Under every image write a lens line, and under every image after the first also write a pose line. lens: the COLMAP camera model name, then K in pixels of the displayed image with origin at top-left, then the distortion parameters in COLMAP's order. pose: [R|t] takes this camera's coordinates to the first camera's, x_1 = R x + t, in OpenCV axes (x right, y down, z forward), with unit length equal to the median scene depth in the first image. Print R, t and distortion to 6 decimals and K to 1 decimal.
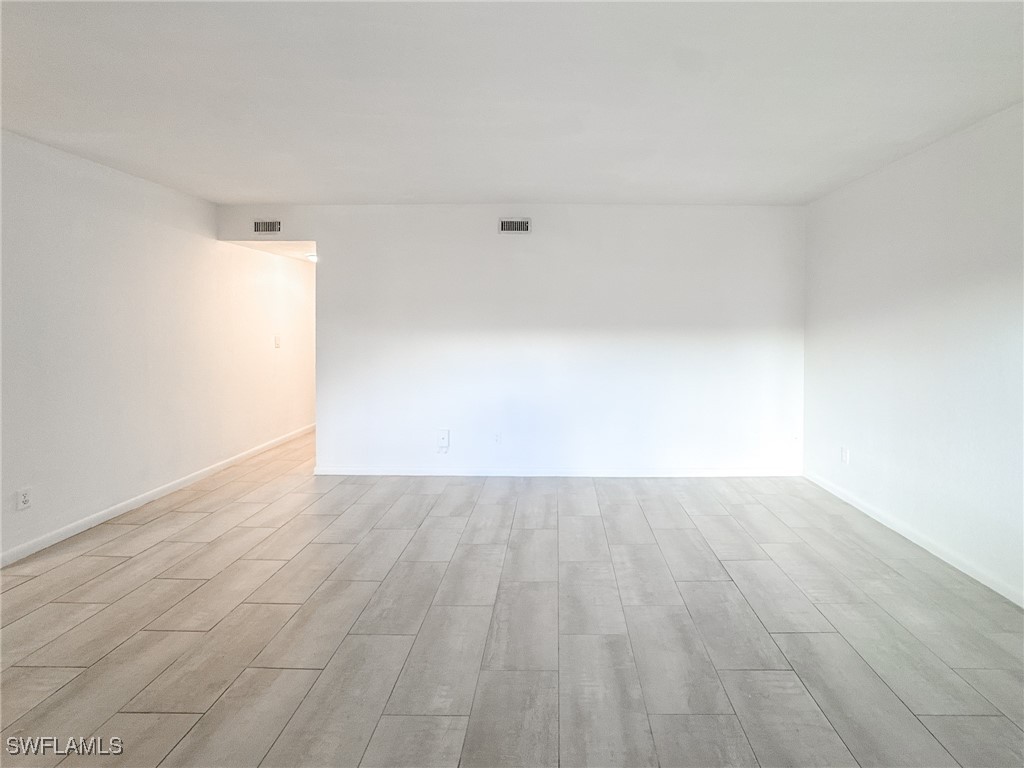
lens RADIAL K [[438.7, 0, 548.4], [0, 438.7, 345.8], [0, 0, 1]] dist [-0.031063, 0.014468]
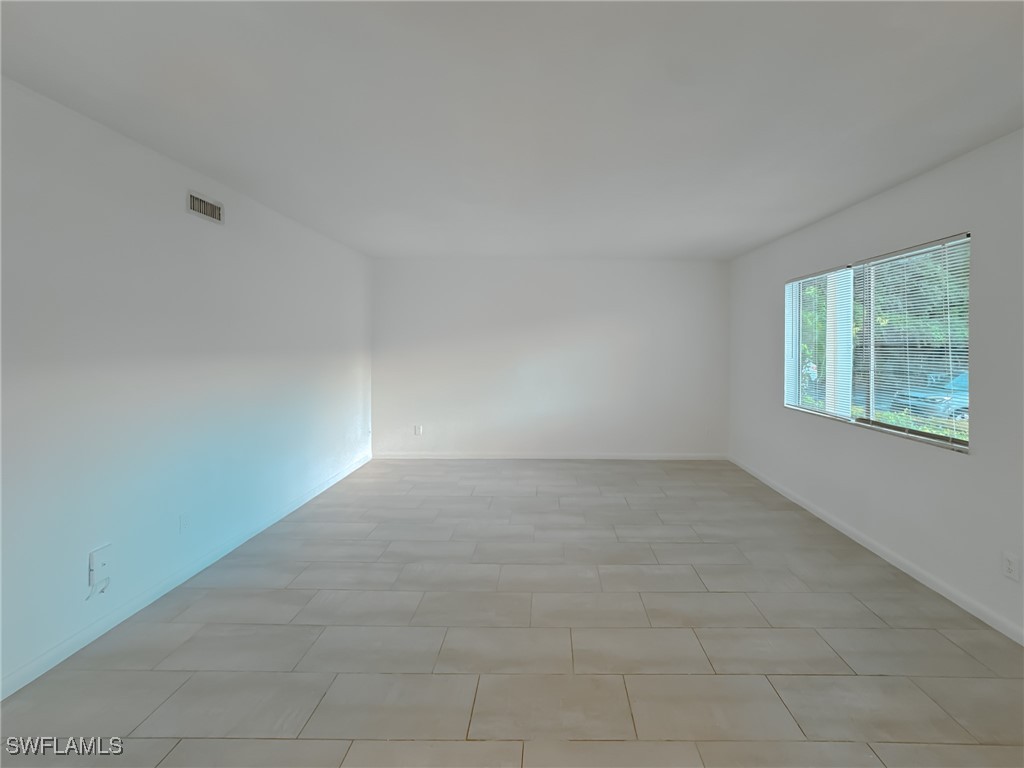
lens RADIAL K [[438.7, 0, 548.4], [0, 438.7, 345.8], [0, 0, 1]] dist [-0.031063, 0.014468]
pose [[-0.018116, 0.001428, 0.999835, -1.015388], [0.043309, 0.999062, -0.000642, -0.034401], [-0.998897, 0.043290, -0.018161, 0.605070]]
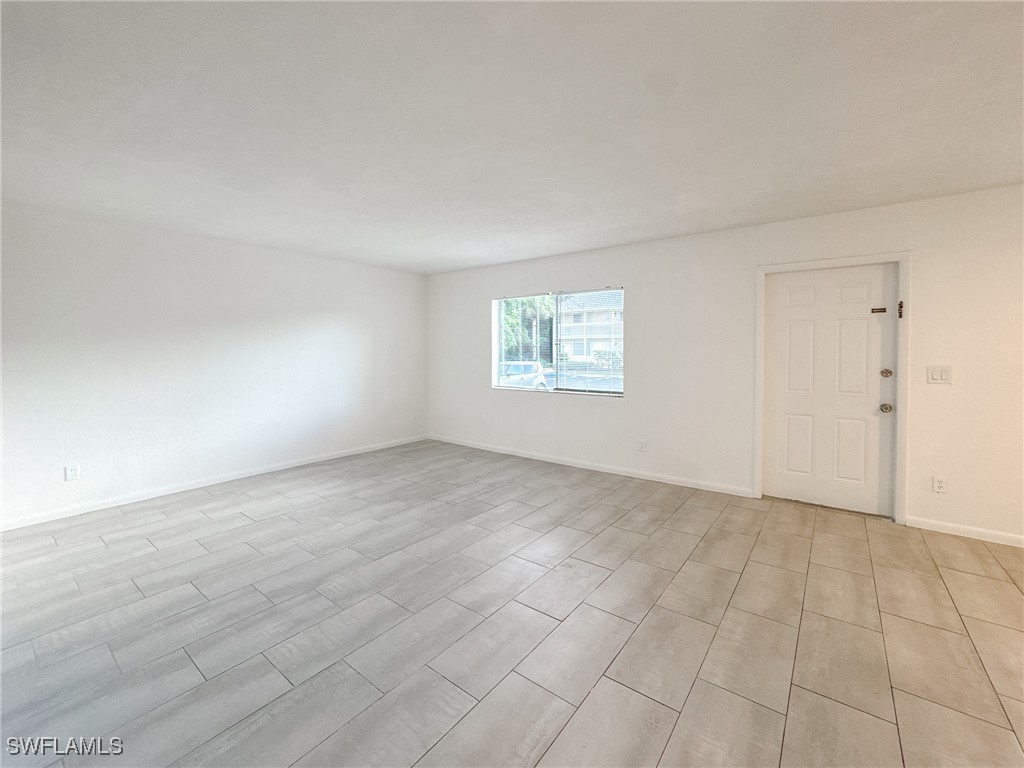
lens RADIAL K [[427.2, 0, 509.1], [0, 427.2, 368.3], [0, 0, 1]] dist [-0.038525, 0.017577]
pose [[-0.796891, -0.023392, 0.603669, -0.843877], [0.033351, 0.996023, 0.082622, -0.050315], [-0.603201, 0.085974, -0.792942, 1.277980]]
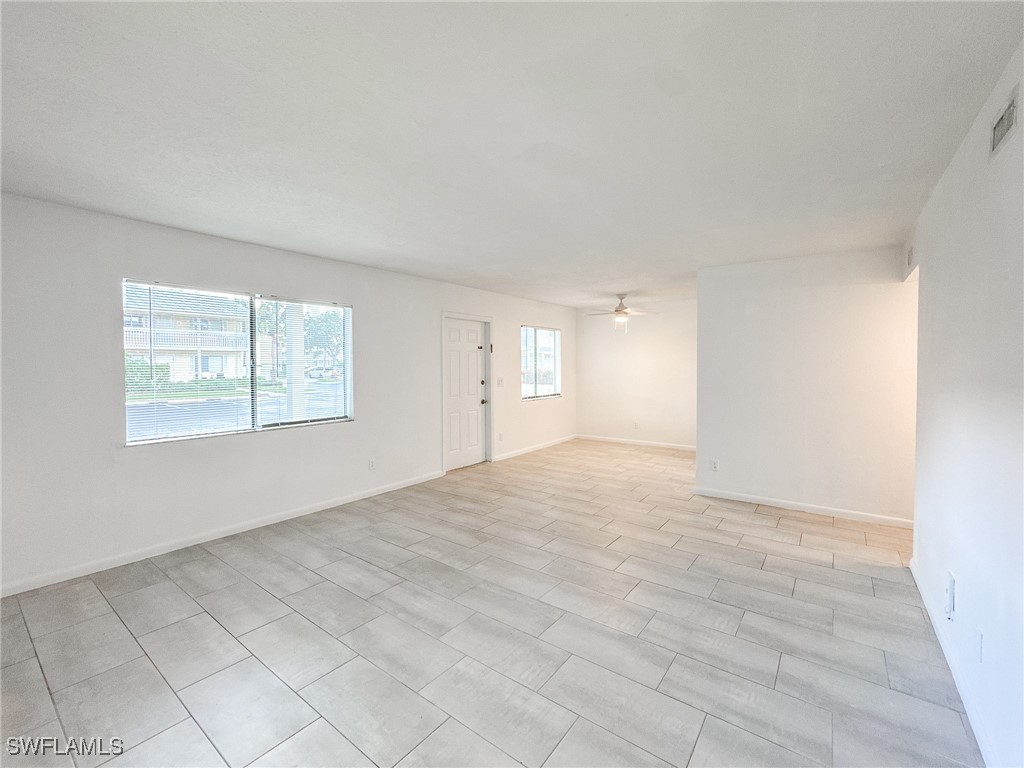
lens RADIAL K [[443.9, 0, 509.0], [0, 443.9, 369.3], [0, 0, 1]] dist [-0.010759, 0.000609]
pose [[-0.590244, 0.003860, -0.807216, 0.644867], [-0.043439, 0.998388, 0.036537, -0.058172], [0.806055, 0.056630, -0.589125, 1.150087]]
